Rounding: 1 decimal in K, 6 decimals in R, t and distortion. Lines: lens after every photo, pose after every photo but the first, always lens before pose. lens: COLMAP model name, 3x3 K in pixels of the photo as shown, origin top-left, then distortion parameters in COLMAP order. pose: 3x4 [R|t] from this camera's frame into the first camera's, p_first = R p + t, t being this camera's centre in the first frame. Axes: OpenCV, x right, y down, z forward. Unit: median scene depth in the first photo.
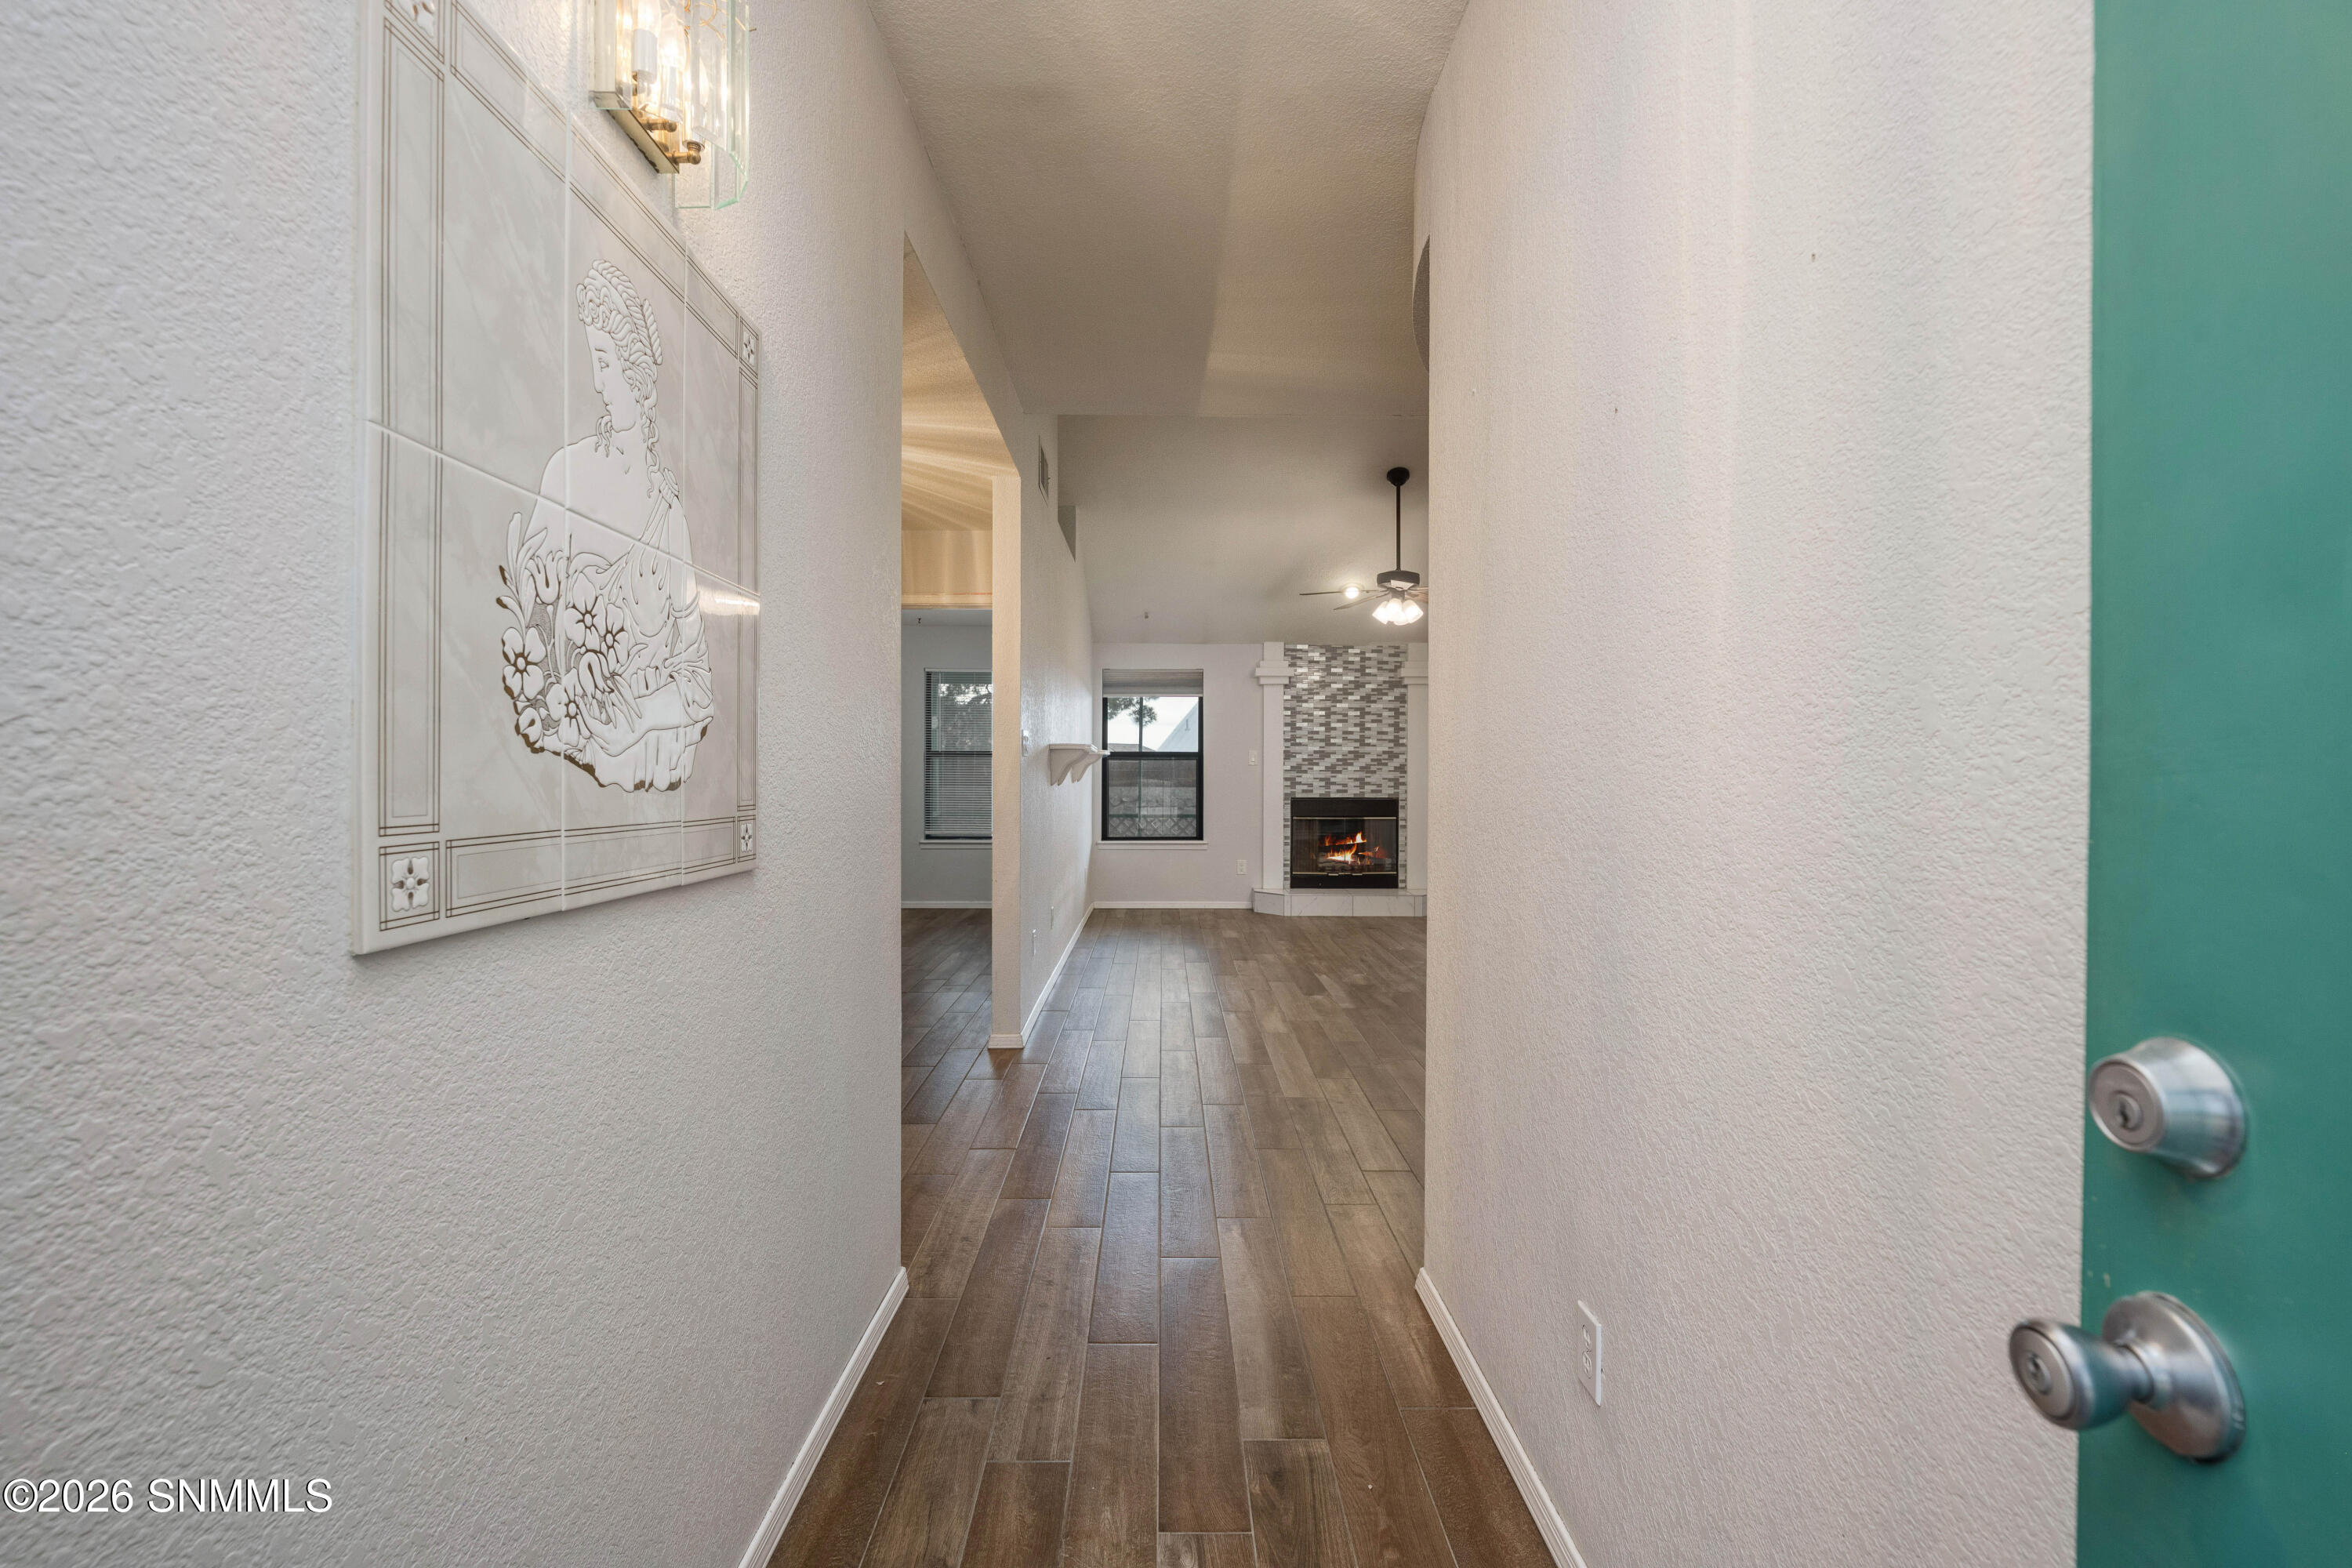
lens RADIAL K [[971.4, 0, 1192.1], [0, 971.4, 787.1], [0, 0, 1]] dist [-0.009718, 0.001781]
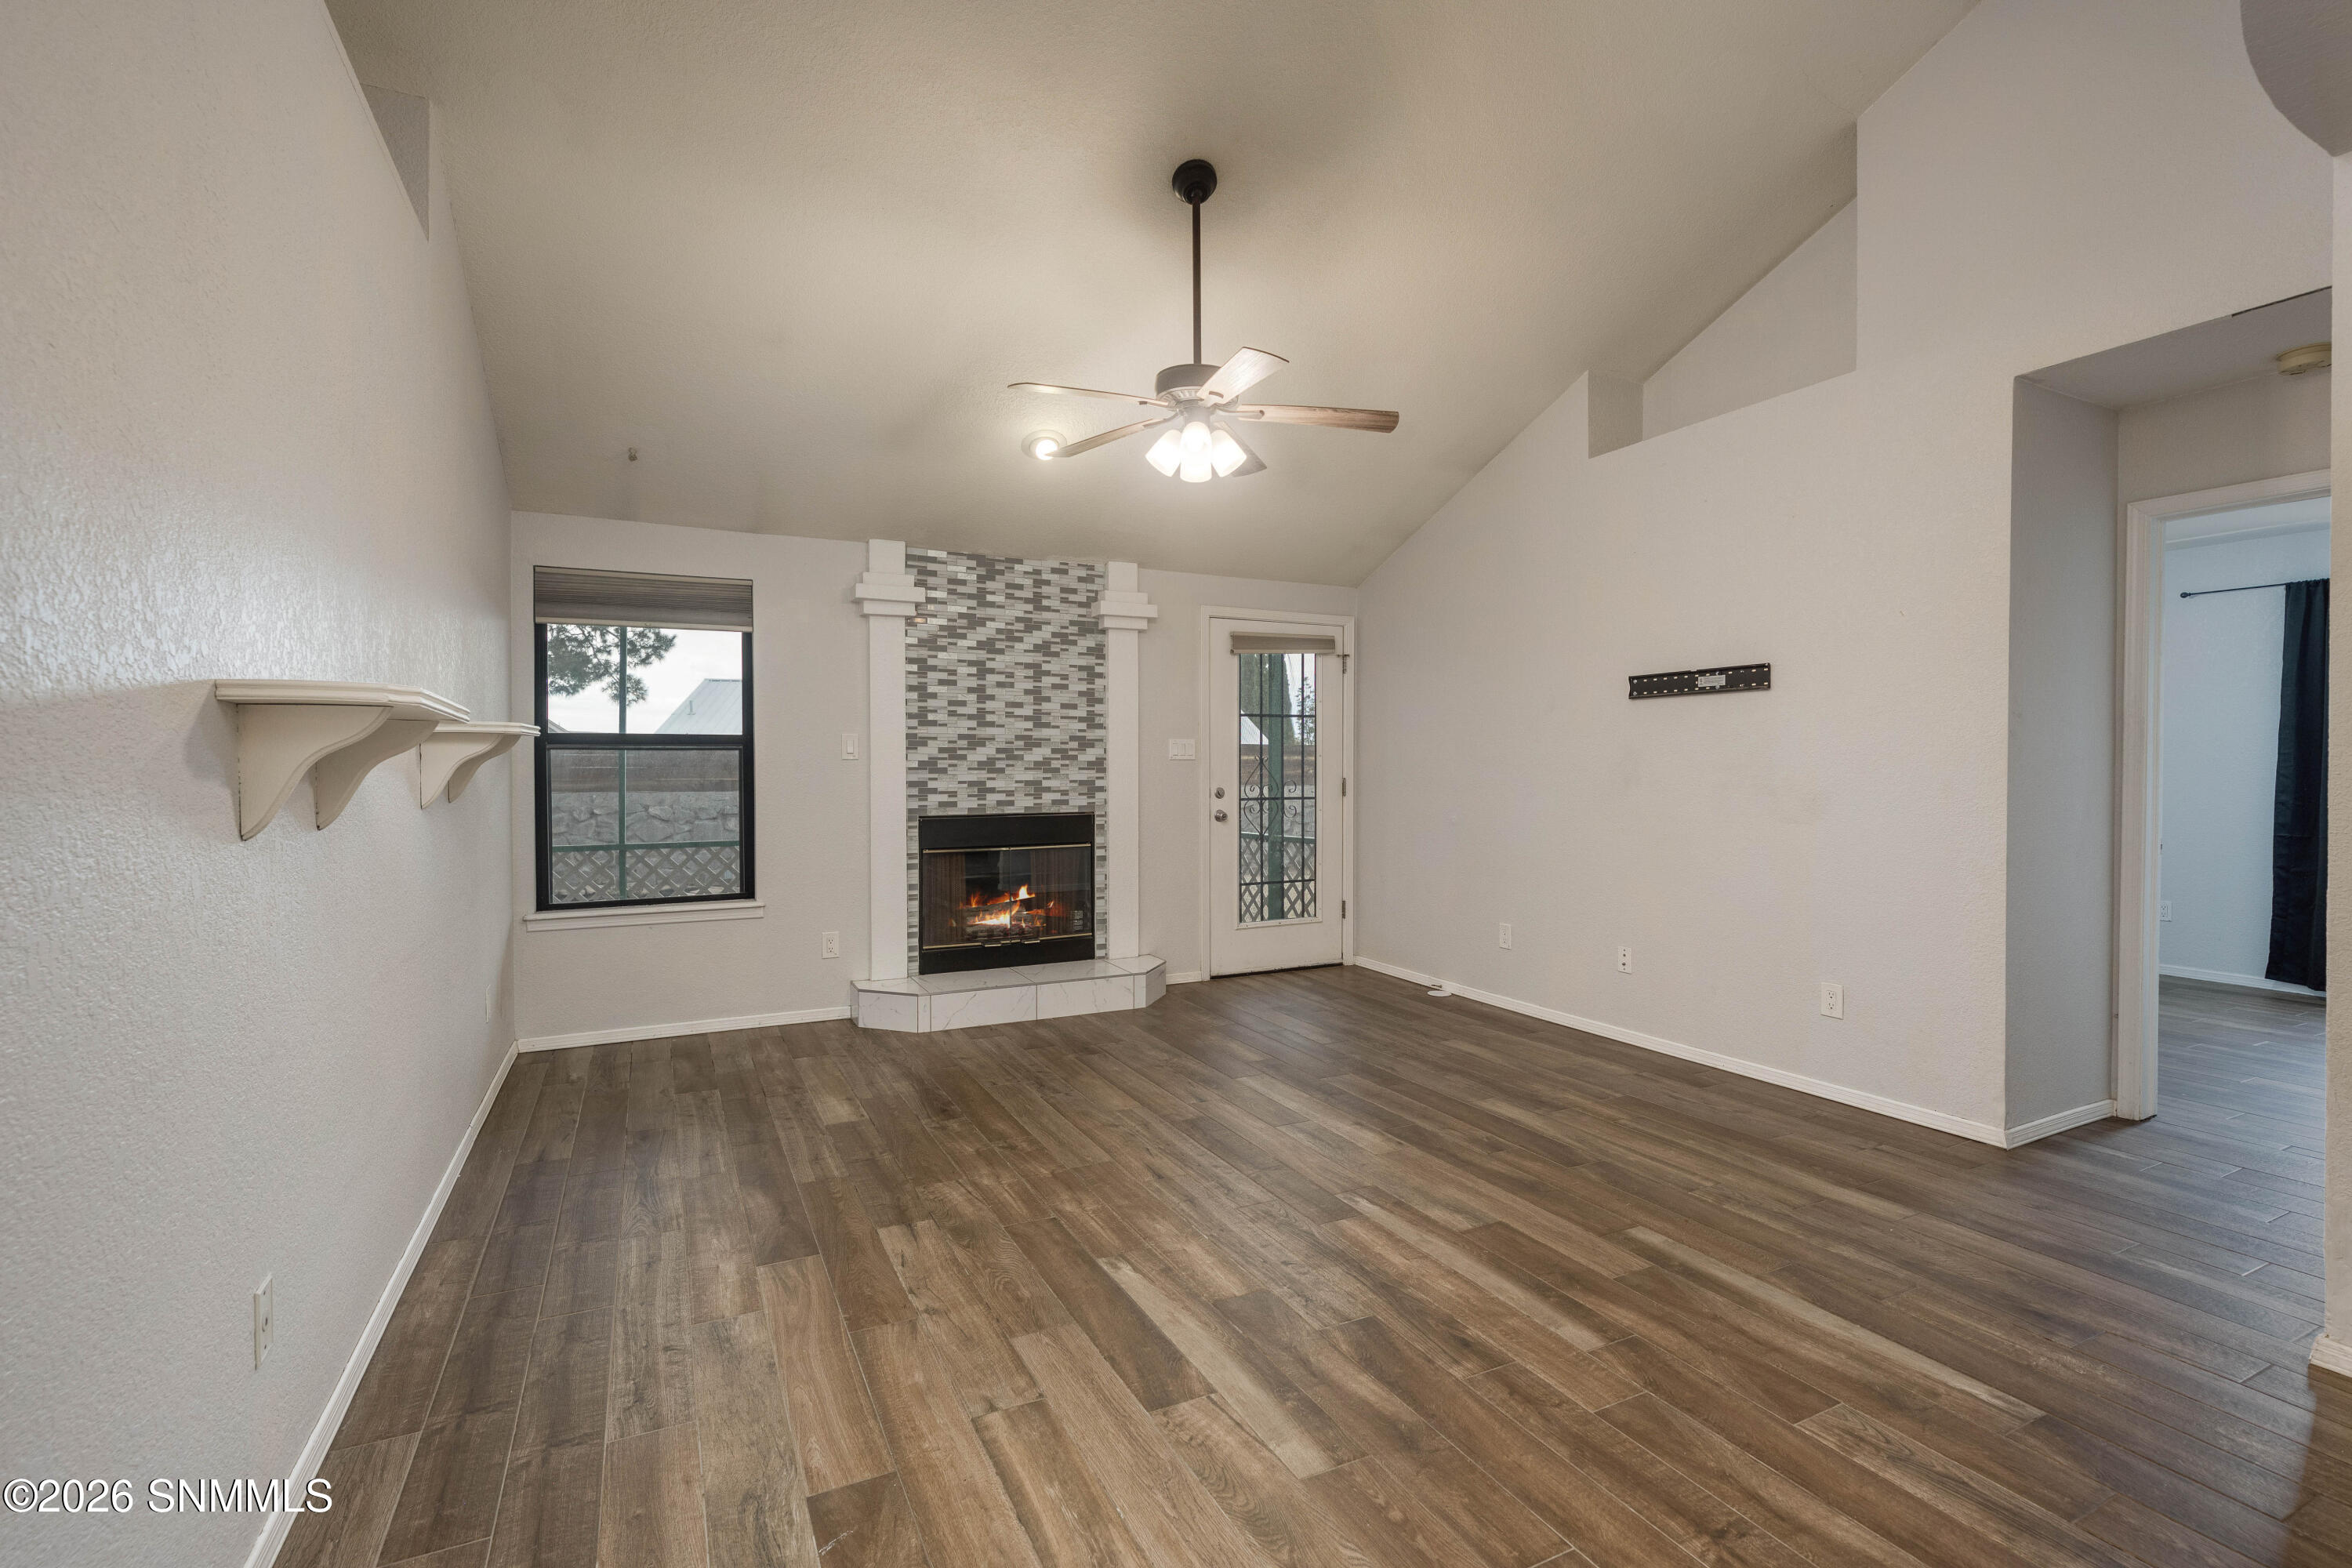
lens RADIAL K [[1006.2, 0, 1138.6], [0, 1006.2, 774.5], [0, 0, 1]] dist [0.001316, -0.000027]
pose [[0.912766, -0.006434, 0.408432, -0.021882], [0.009543, 0.999939, -0.005575, -0.009046], [-0.408371, 0.008986, 0.912772, 0.407546]]
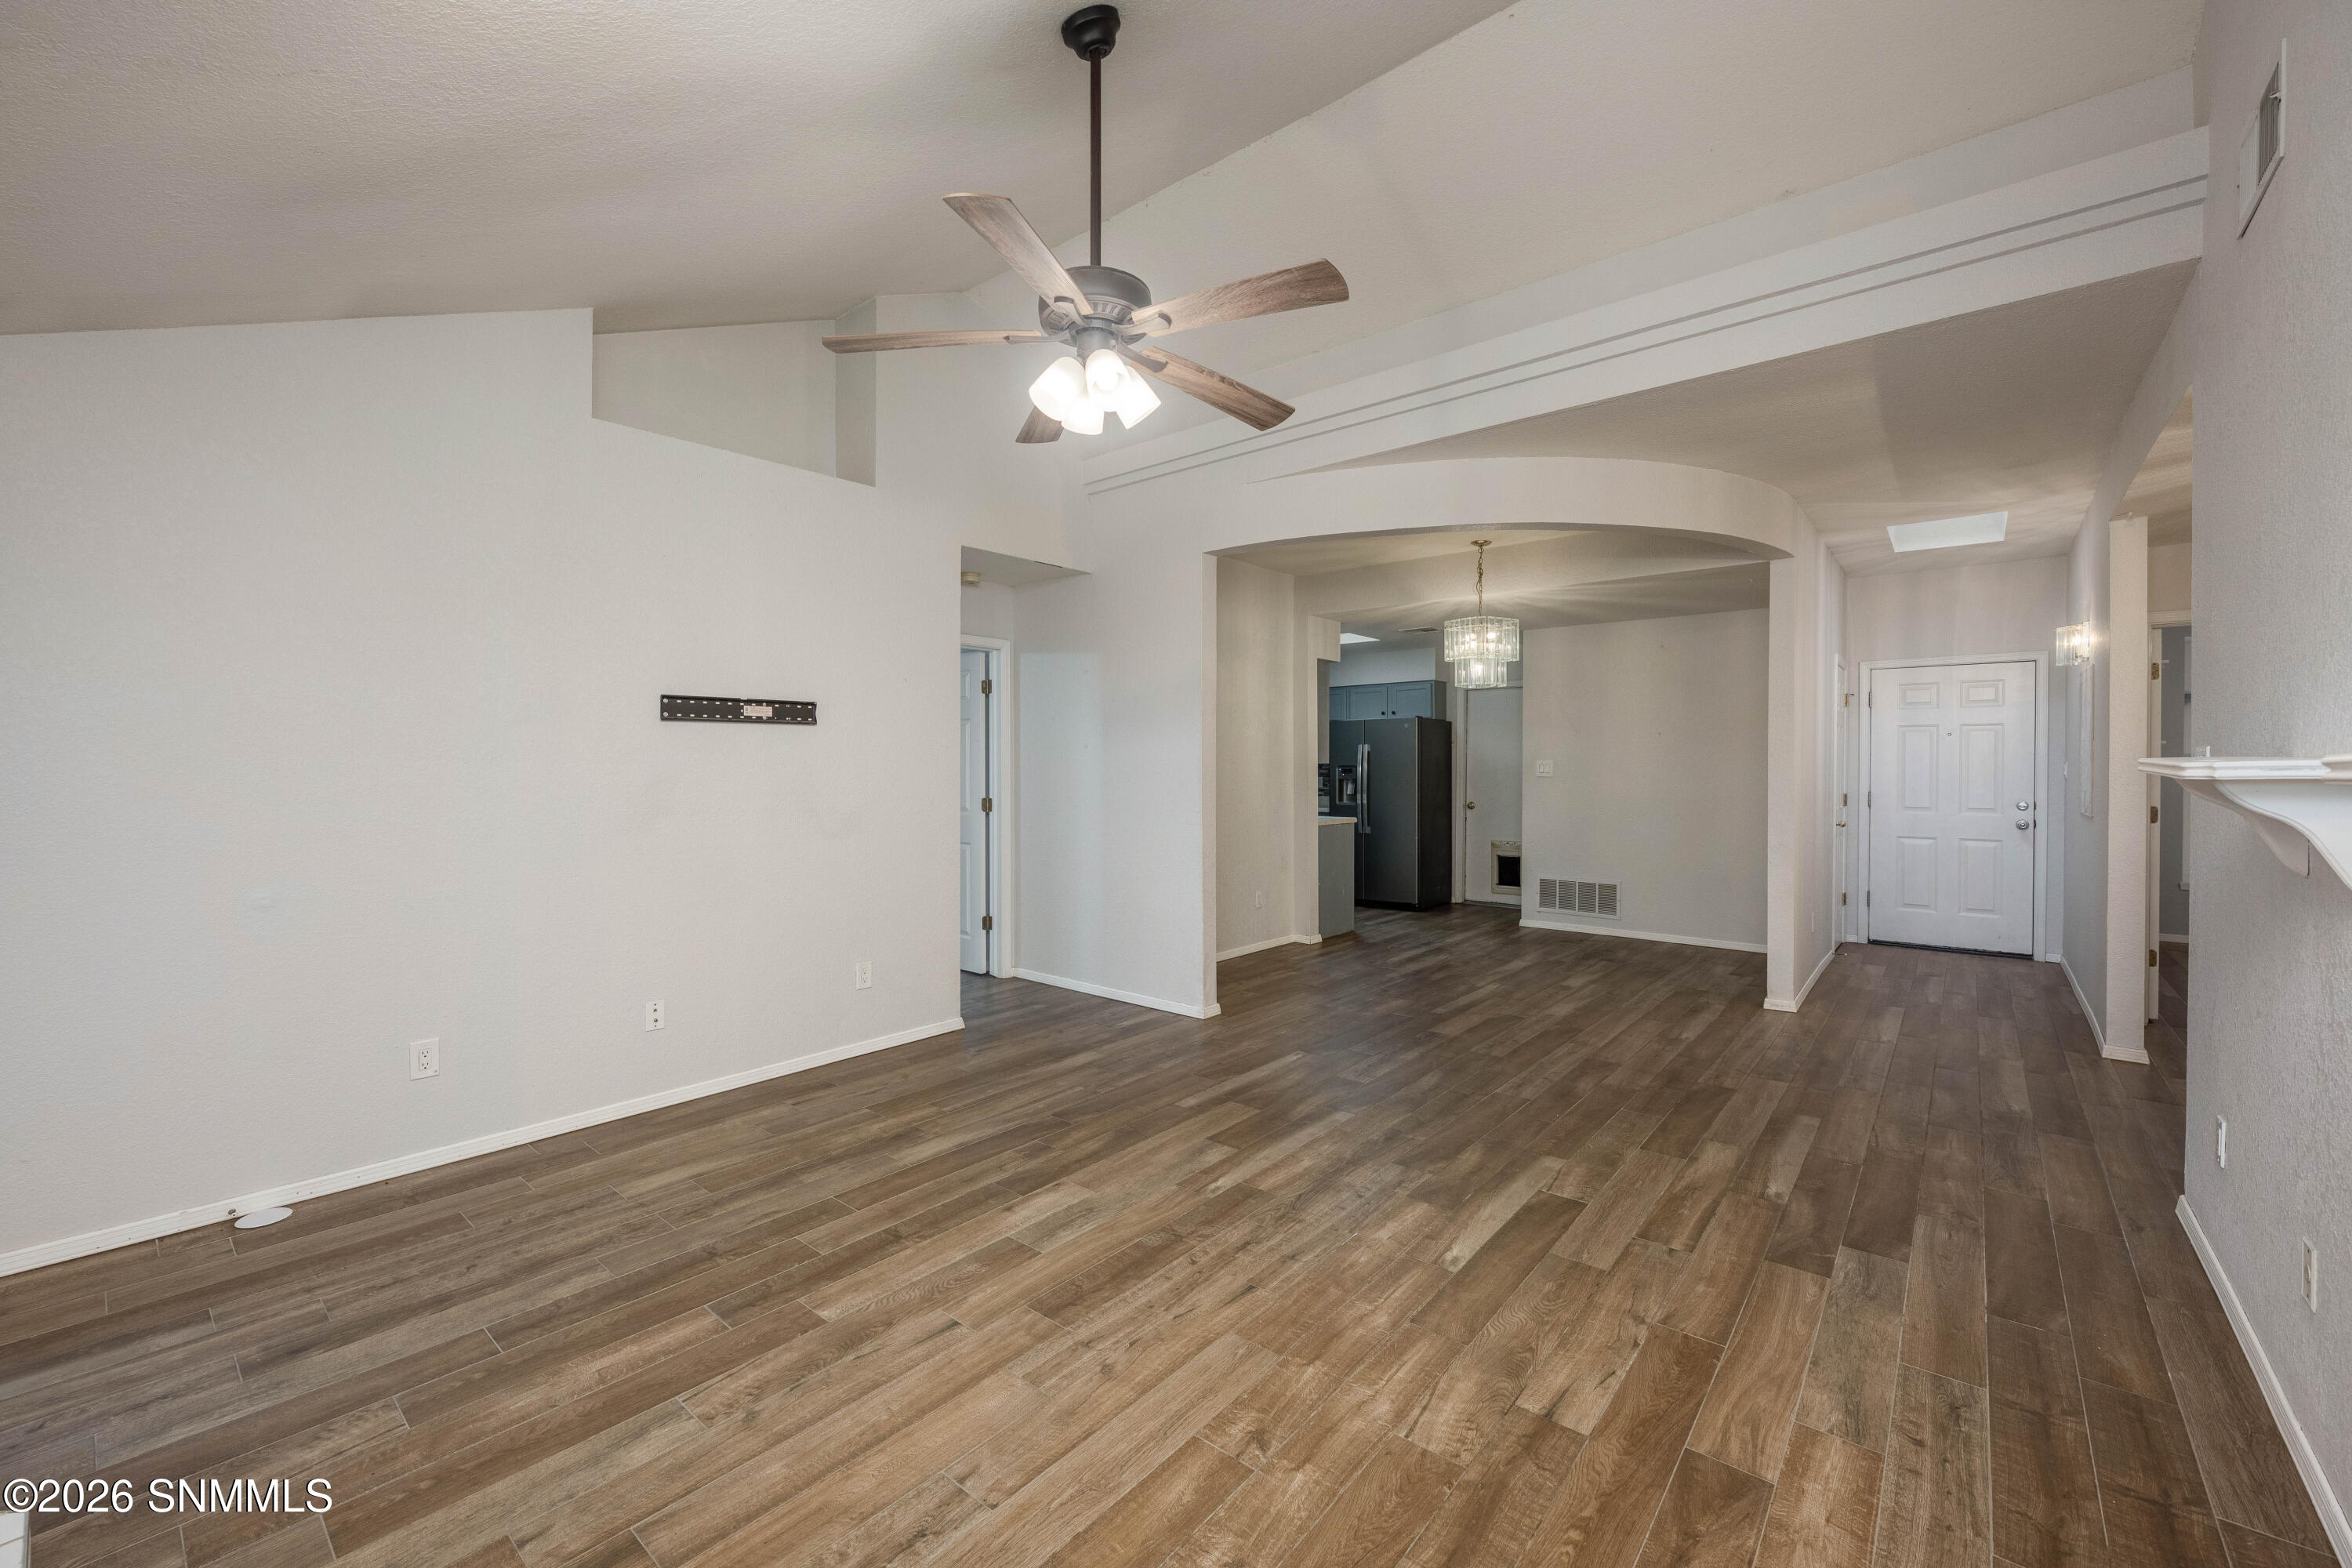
lens RADIAL K [[935.8, 0, 1185.4], [0, 935.8, 780.4], [0, 0, 1]] dist [-0.004778, 0.000743]
pose [[-0.744964, -0.010466, 0.667022, -0.042491], [0.011474, 0.999528, 0.028499, -0.030087], [-0.667005, 0.028884, -0.744493, 0.937207]]
